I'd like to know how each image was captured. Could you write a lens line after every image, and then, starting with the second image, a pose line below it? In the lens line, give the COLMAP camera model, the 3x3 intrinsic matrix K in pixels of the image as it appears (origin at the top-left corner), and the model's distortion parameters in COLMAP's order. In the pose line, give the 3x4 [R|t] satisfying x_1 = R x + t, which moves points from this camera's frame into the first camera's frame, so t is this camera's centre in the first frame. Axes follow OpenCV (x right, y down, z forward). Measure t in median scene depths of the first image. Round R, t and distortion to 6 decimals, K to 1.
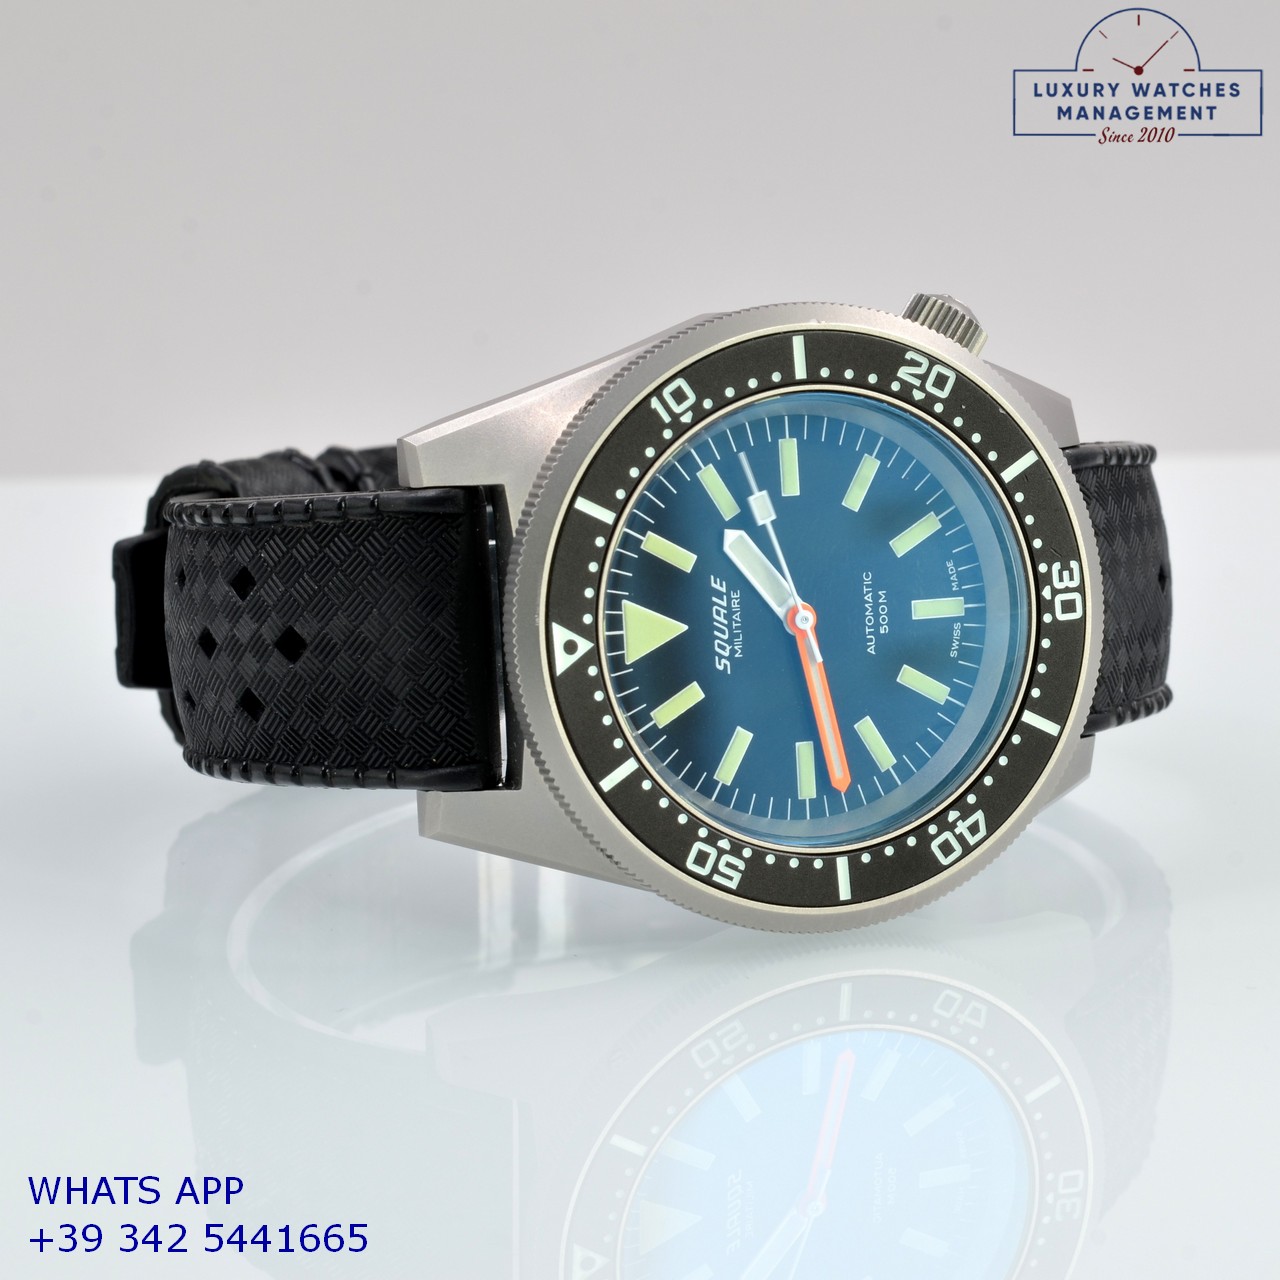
lens RADIAL K [[5230.5, 0, 640.0], [0, 5230.5, 640.0], [0, 0, 1]] dist [-0.259366, 0.840534]
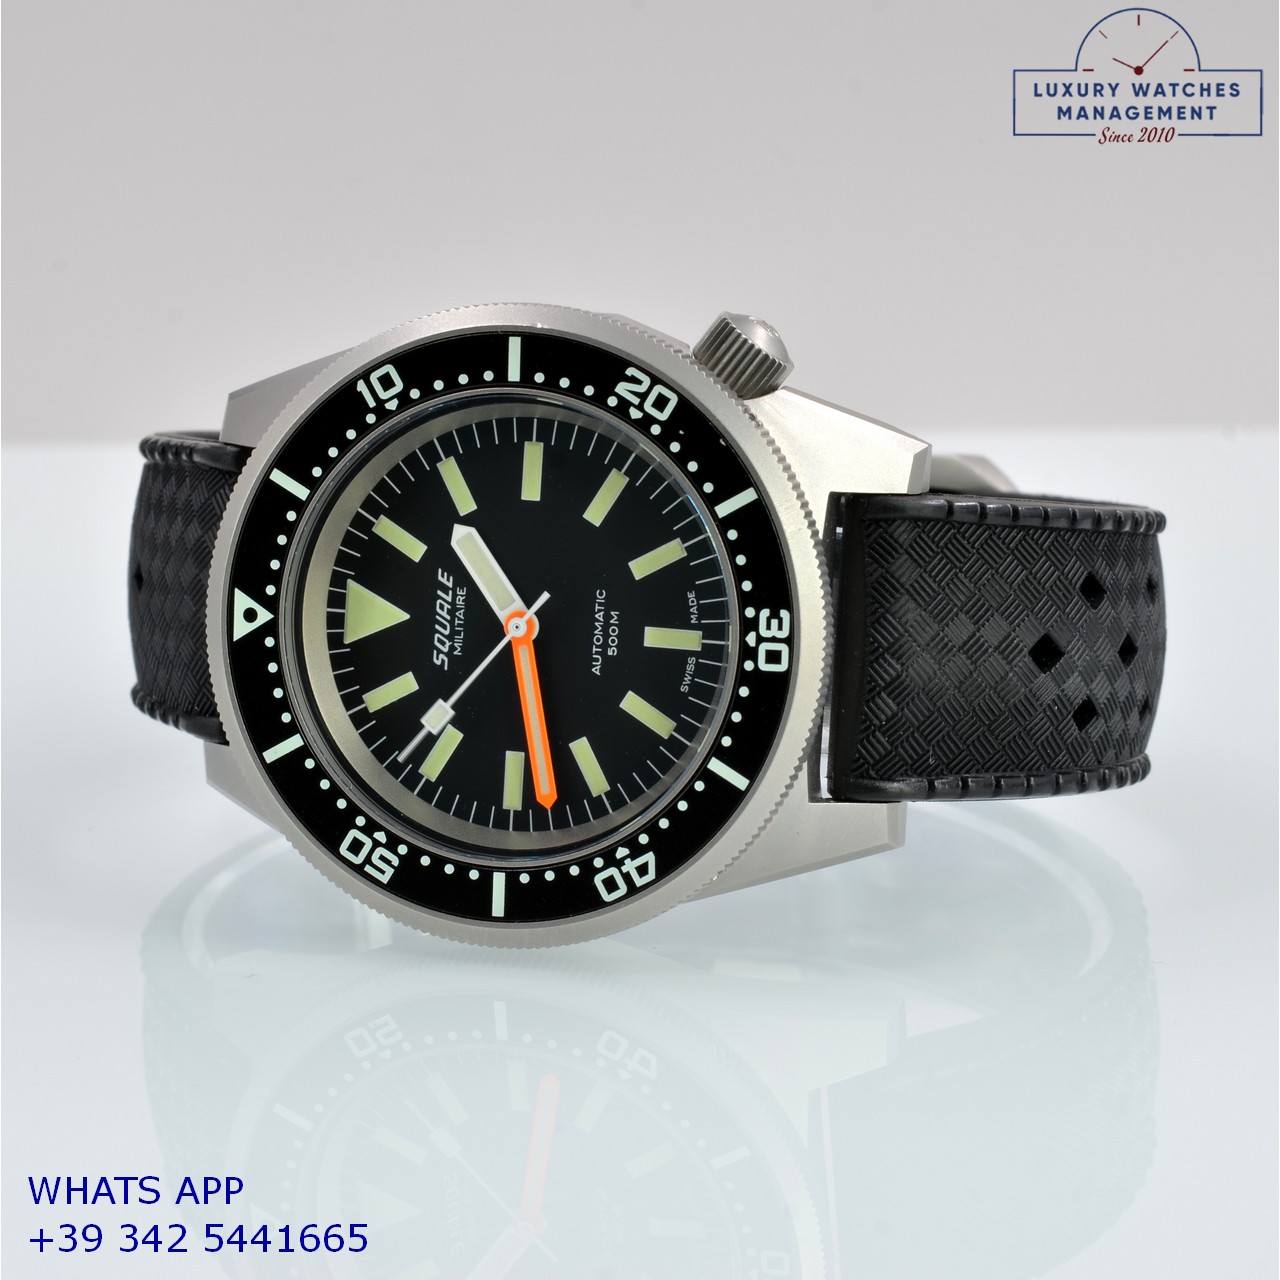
lens RADIAL K [[5230.5, 0, 640.0], [0, 5230.5, 640.0], [0, 0, 1]] dist [-0.259366, 0.840534]
pose [[0.805330, 0.150910, -0.573297, 0.610988], [-0.141376, 0.988044, 0.061489, -0.064919], [0.575723, 0.031532, 0.817037, 0.215267]]
